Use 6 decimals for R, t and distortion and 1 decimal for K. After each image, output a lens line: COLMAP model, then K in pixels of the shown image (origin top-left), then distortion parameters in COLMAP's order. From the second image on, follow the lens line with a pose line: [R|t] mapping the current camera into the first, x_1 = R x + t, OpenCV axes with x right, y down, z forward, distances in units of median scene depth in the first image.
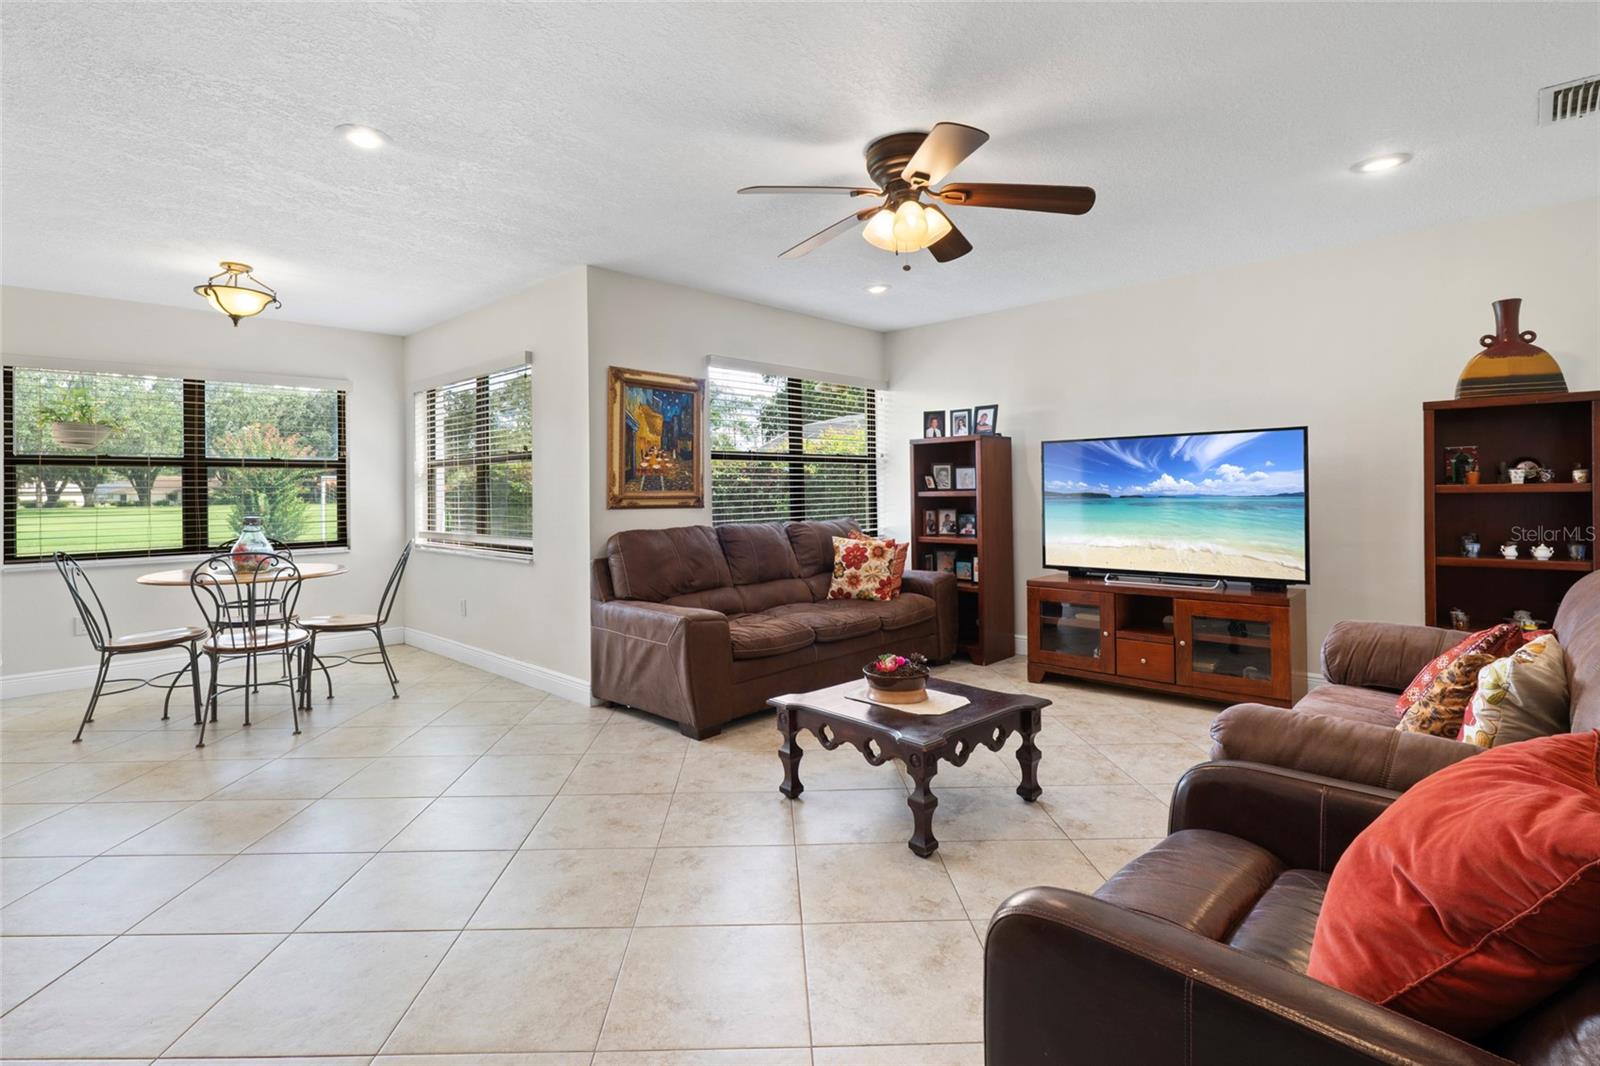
lens RADIAL K [[740.8, 0, 785.5], [0, 740.8, 491.5], [0, 0, 1]] dist [0.012515, -0.005565]
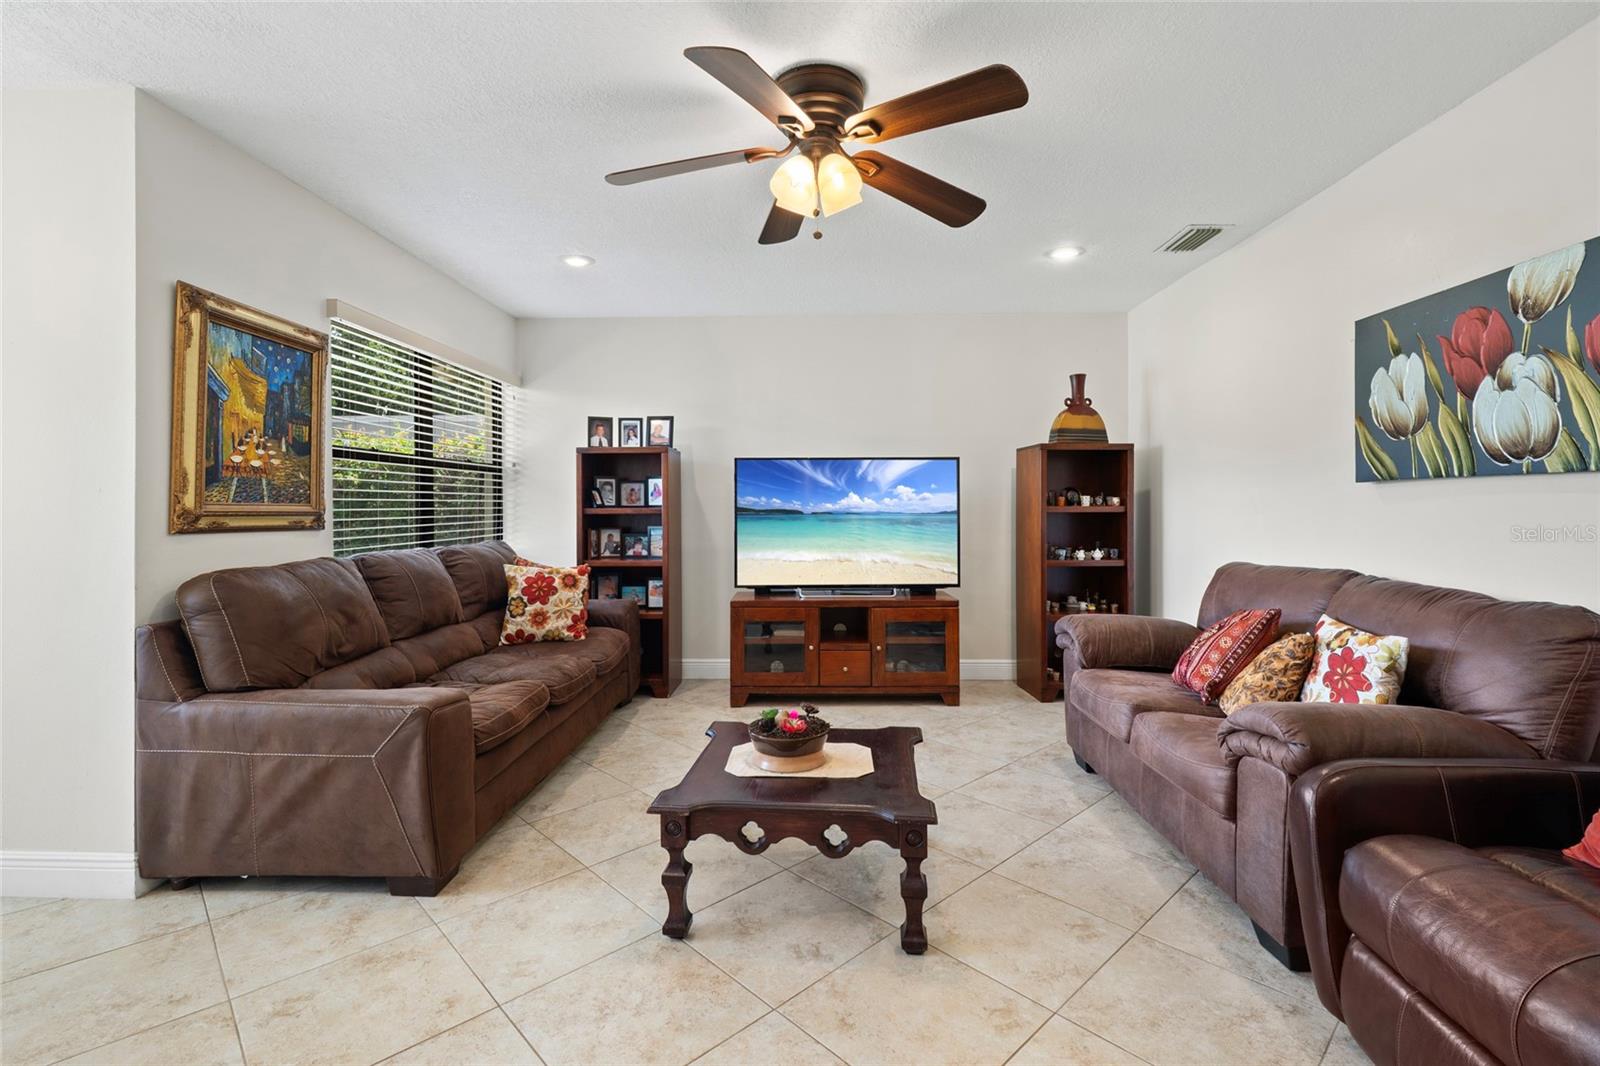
lens RADIAL K [[713.3, 0, 789.0], [0, 713.3, 504.1], [0, 0, 1]] dist [0.008418, -0.005398]
pose [[0.745583, 0.011751, 0.666309, -0.257462], [-0.007076, 0.999928, -0.009717, 0.003161], [-0.666375, 0.002530, 0.745612, 0.289068]]
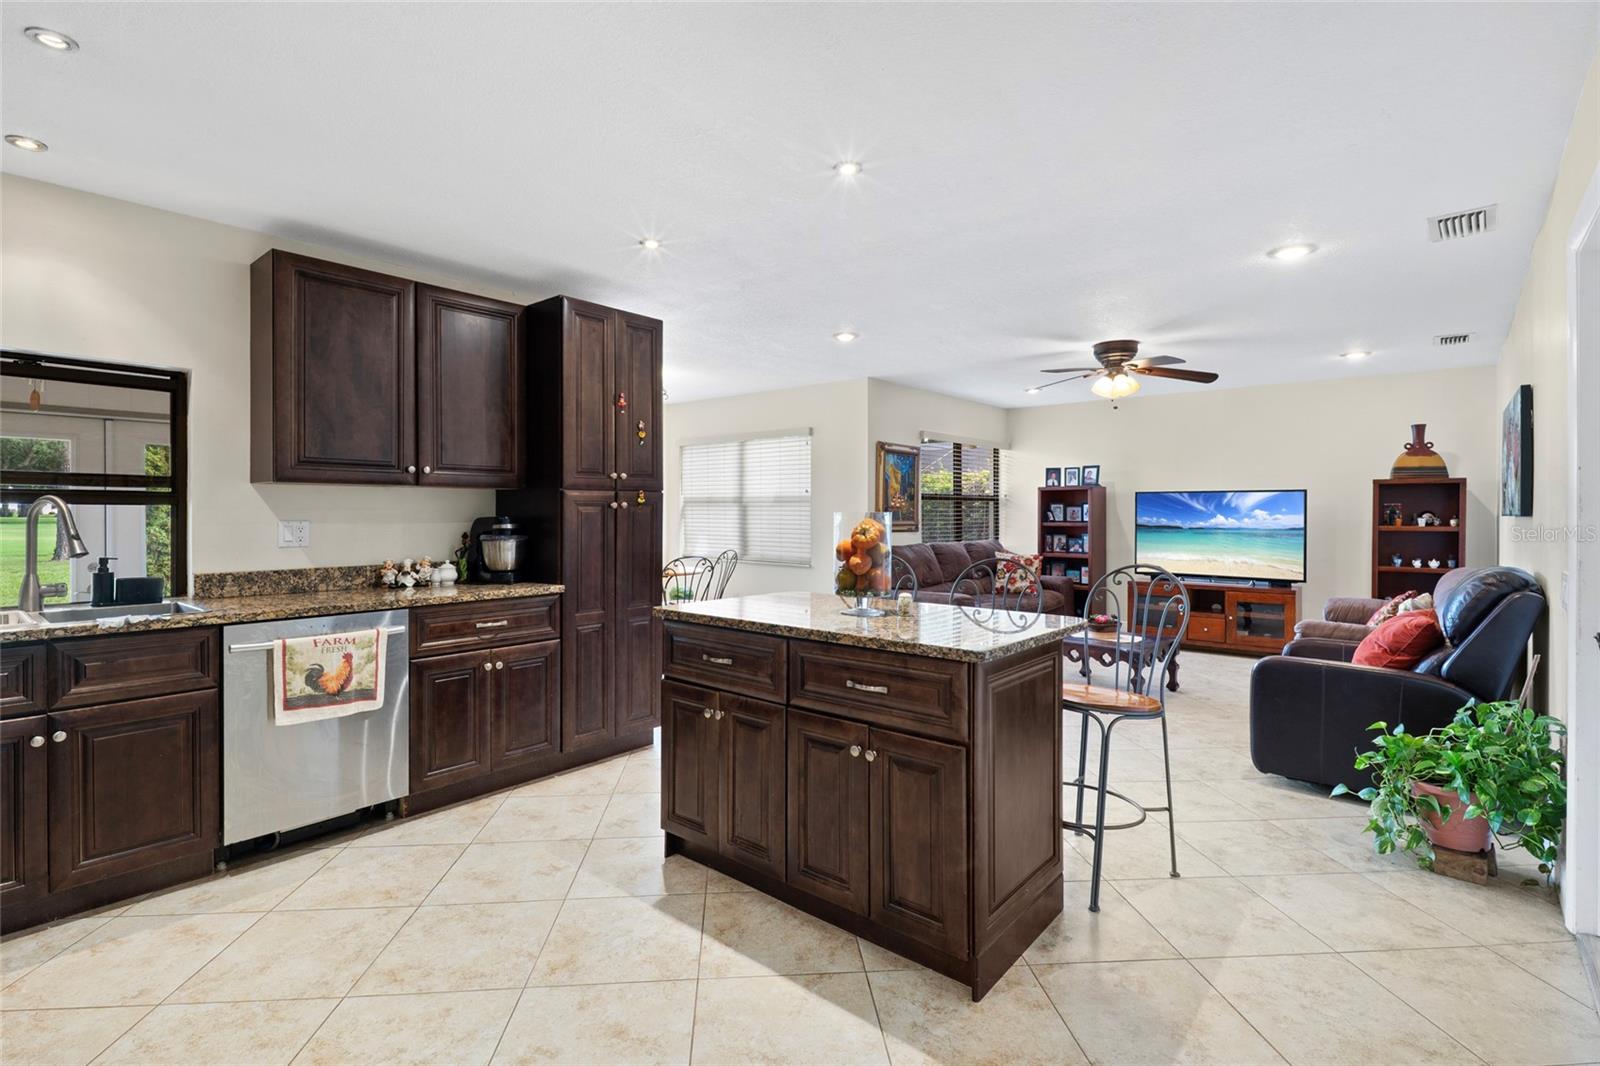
lens RADIAL K [[713.3, 0, 811.5], [0, 713.3, 518.3], [0, 0, 1]] dist [0.008418, -0.005398]
pose [[0.998240, 0.014841, 0.057413, -0.472845], [-0.015364, 0.999844, 0.008693, -0.016731], [-0.057275, -0.009559, 0.998313, -0.513268]]
